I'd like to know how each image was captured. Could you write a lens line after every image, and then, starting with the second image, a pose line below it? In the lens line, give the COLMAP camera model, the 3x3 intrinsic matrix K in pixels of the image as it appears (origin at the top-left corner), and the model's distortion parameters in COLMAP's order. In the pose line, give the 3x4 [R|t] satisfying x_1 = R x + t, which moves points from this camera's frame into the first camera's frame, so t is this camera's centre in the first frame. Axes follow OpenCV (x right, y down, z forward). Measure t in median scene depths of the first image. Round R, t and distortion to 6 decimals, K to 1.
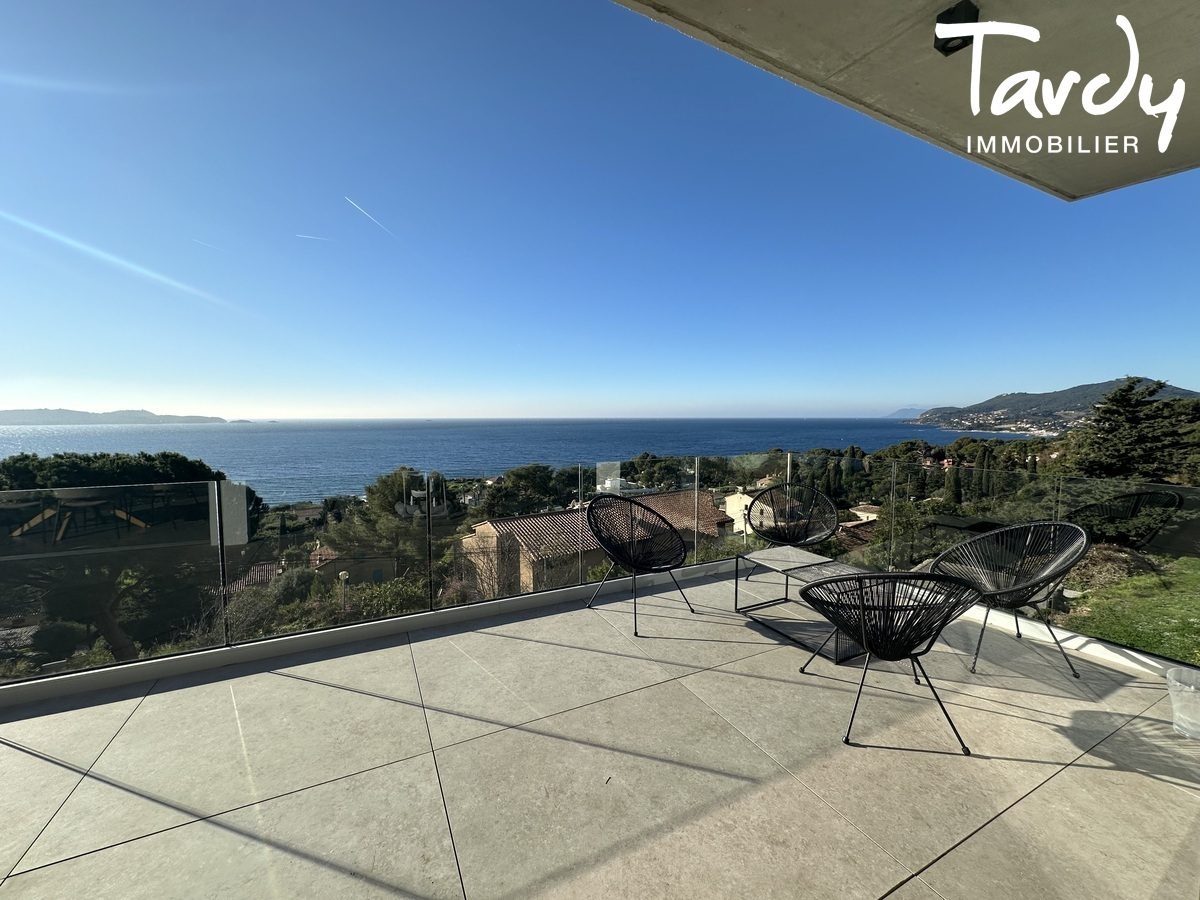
lens RADIAL K [[480.5, 0, 608.0], [0, 480.5, 466.7], [0, 0, 1]] dist [-0.006241, 0.000893]
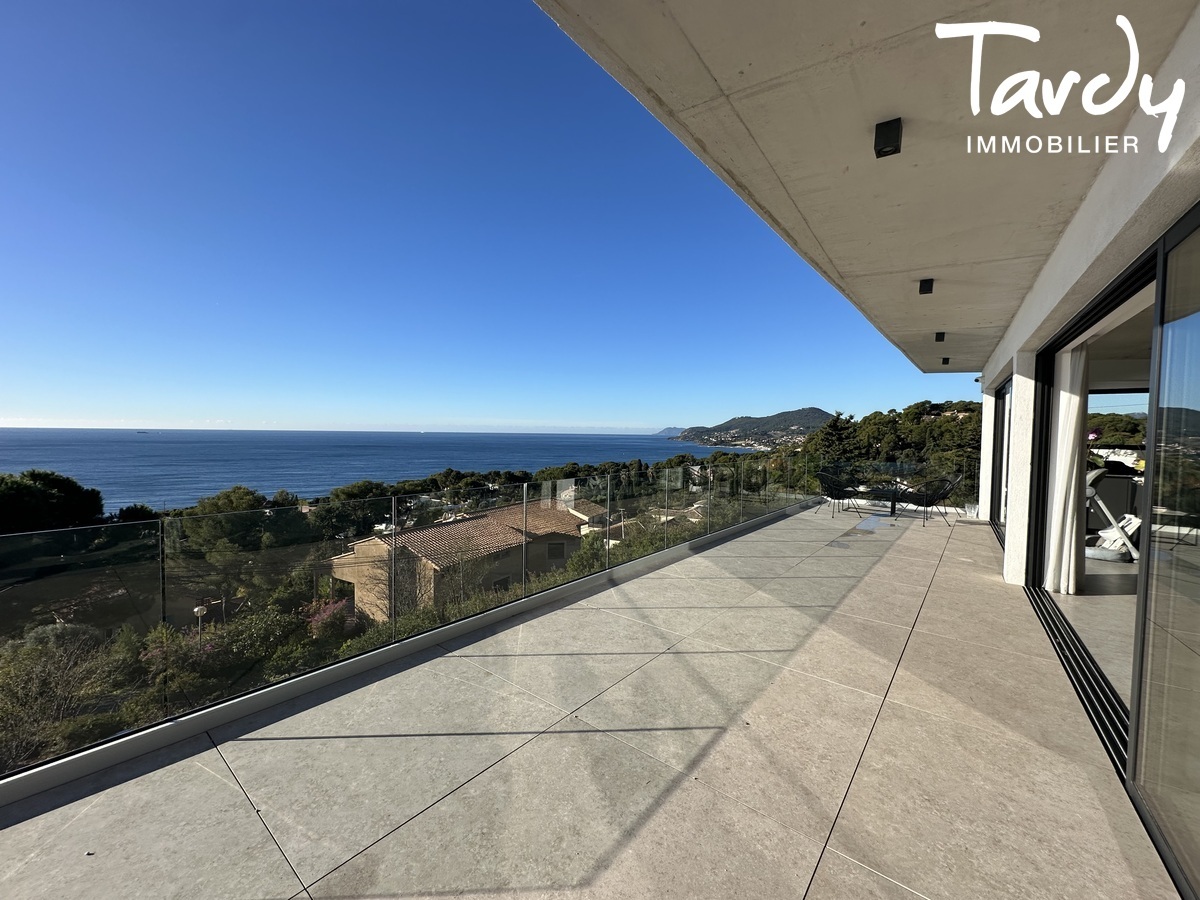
lens RADIAL K [[480.5, 0, 599.3], [0, 480.5, 449.9], [0, 0, 1]] dist [-0.006241, 0.000893]
pose [[0.914201, -0.002925, 0.405251, -0.428784], [0.029983, 0.997722, -0.060438, 0.015120], [-0.404151, 0.067403, 0.912205, -0.186149]]
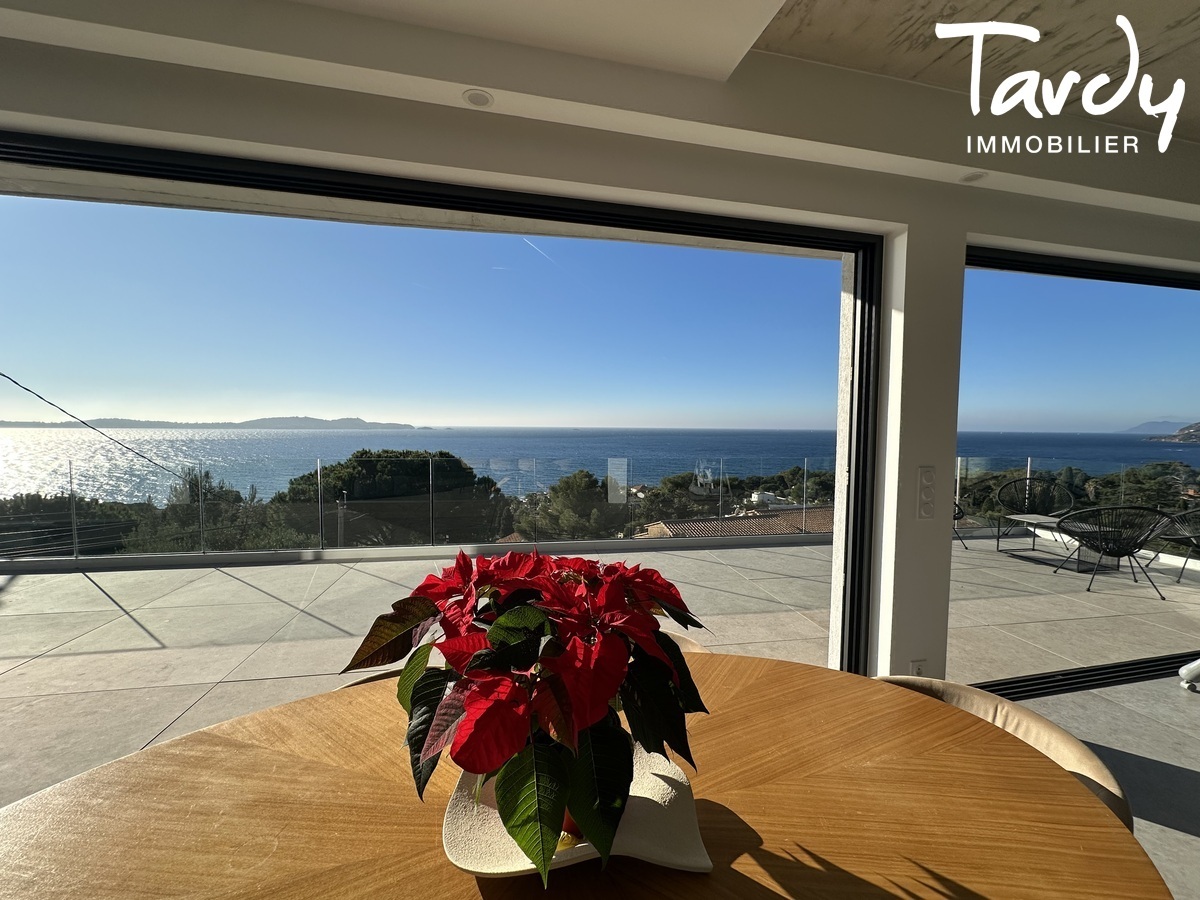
lens RADIAL K [[480.5, 0, 599.4], [0, 480.5, 453.1], [0, 0, 1]] dist [-0.006241, 0.000893]
pose [[0.953234, 0.026813, -0.301042, -0.106456], [-0.041744, 0.998191, -0.043273, 0.018893], [0.299337, 0.053816, 0.952629, -0.190664]]
